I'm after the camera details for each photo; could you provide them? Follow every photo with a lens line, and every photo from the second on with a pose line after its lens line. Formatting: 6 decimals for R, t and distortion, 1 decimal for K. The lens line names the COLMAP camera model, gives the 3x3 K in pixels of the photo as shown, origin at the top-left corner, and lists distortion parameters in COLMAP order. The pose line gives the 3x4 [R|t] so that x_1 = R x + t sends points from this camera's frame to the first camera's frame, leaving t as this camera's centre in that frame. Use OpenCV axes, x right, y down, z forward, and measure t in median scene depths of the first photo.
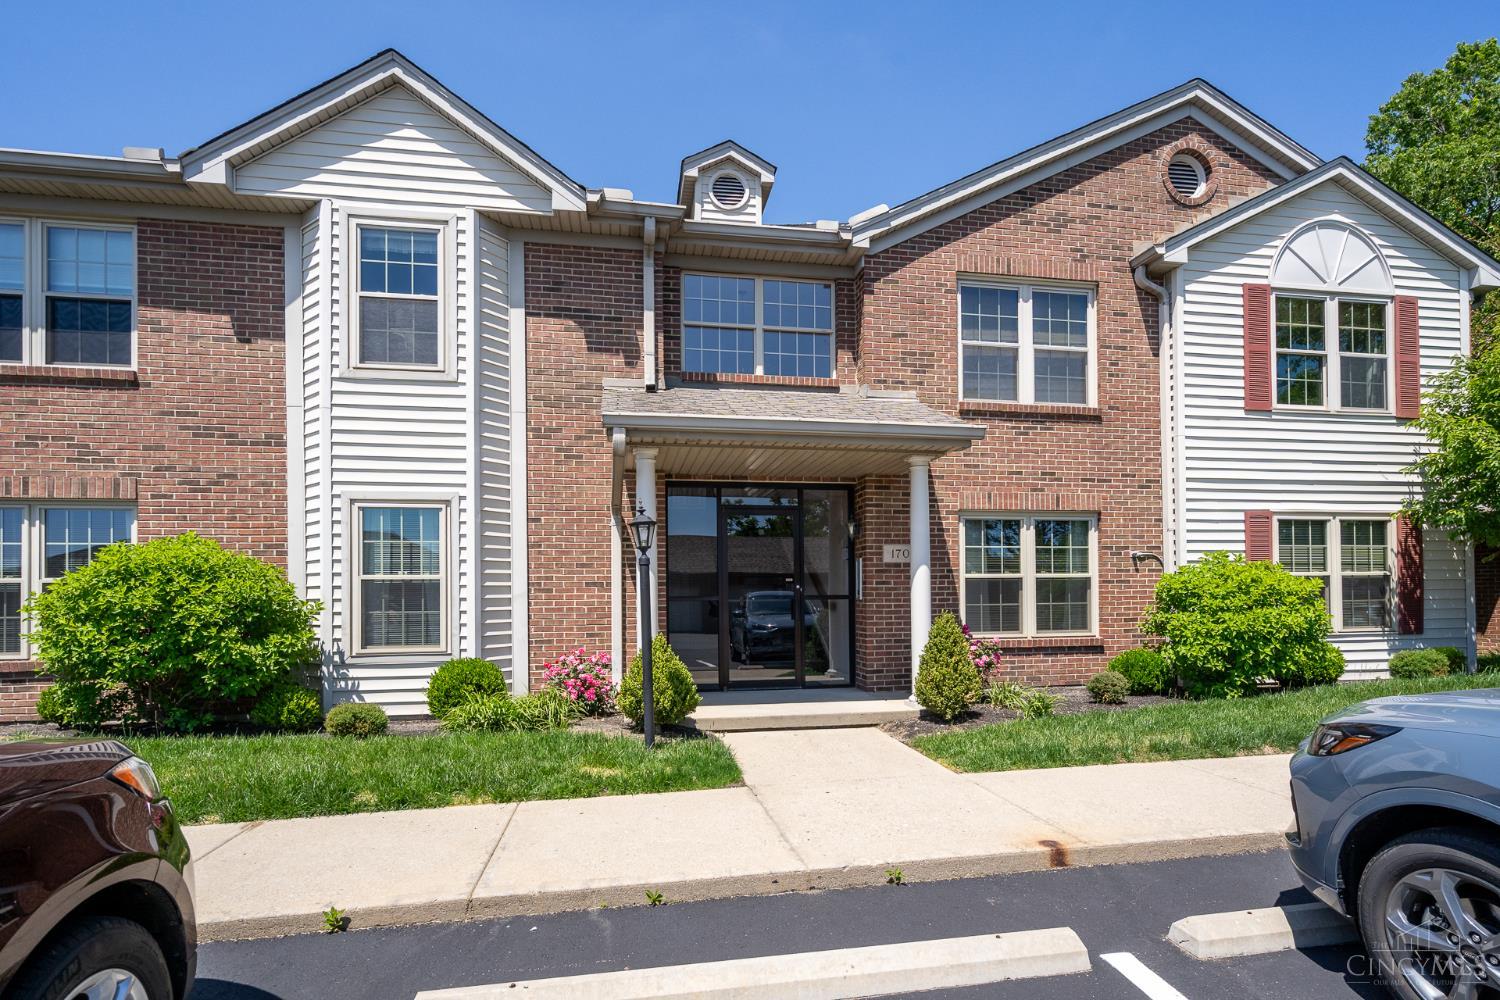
lens RADIAL K [[736.4, 0, 778.1], [0, 736.4, 529.9], [0, 0, 1]] dist [-0.000829, -0.000636]
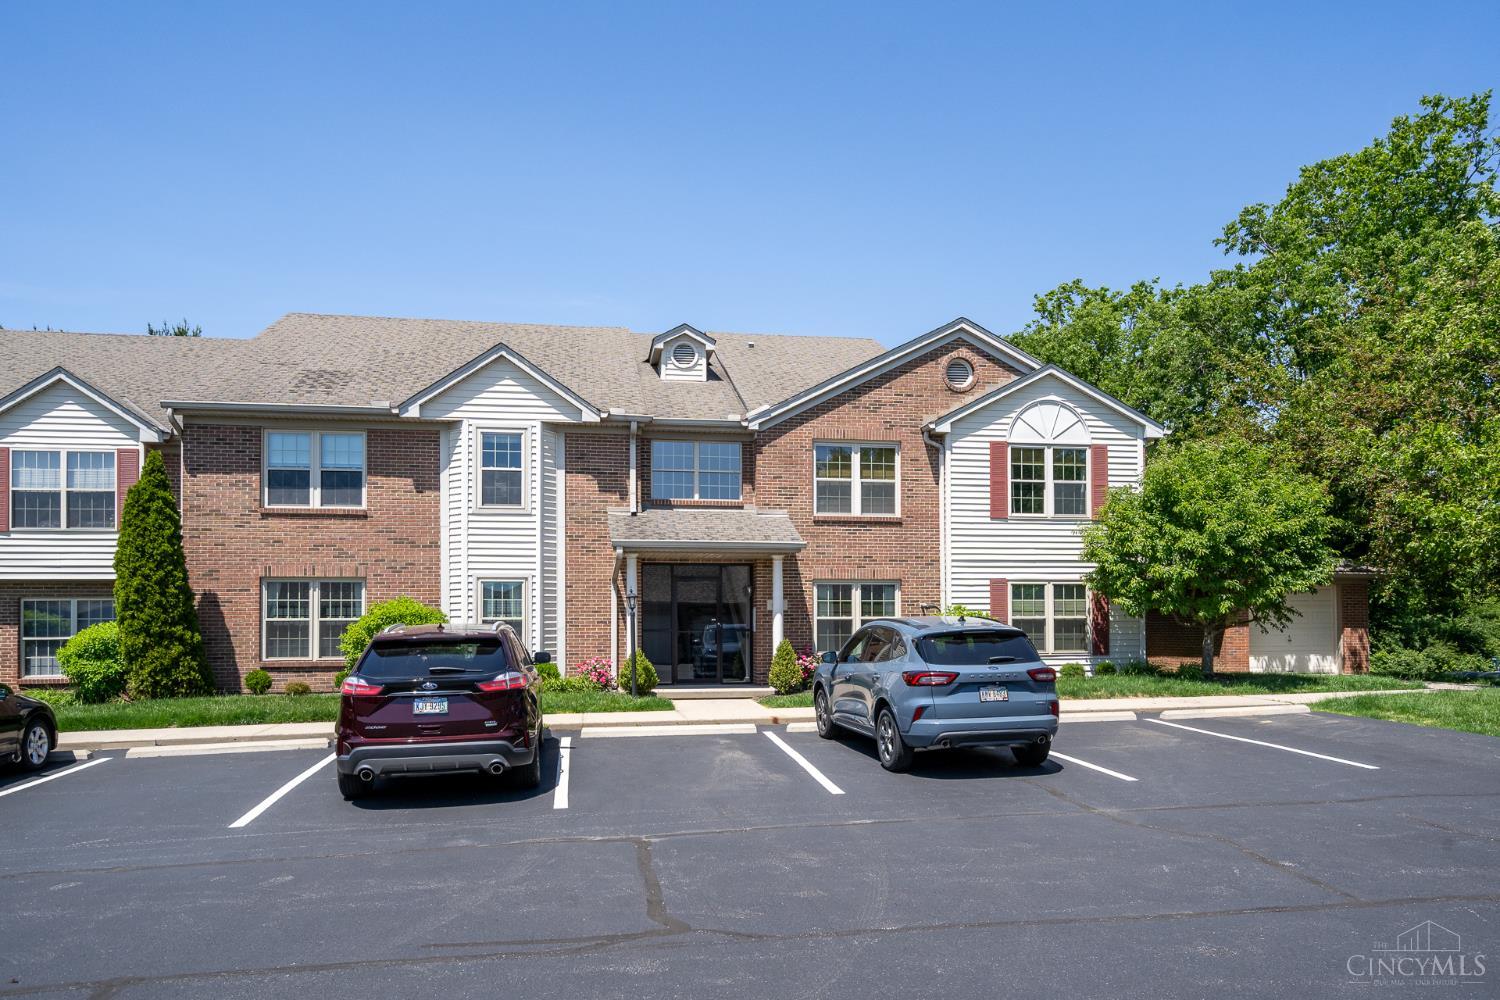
lens RADIAL K [[998.6, 0, 750.4], [0, 998.6, 501.3], [0, 0, 1]] dist [-0.003100, 0.000774]
pose [[0.999304, 0.000167, -0.037305, 0.191571], [-0.001508, 0.999354, -0.035905, -0.126845], [0.037275, 0.035937, 0.998659, -1.347793]]
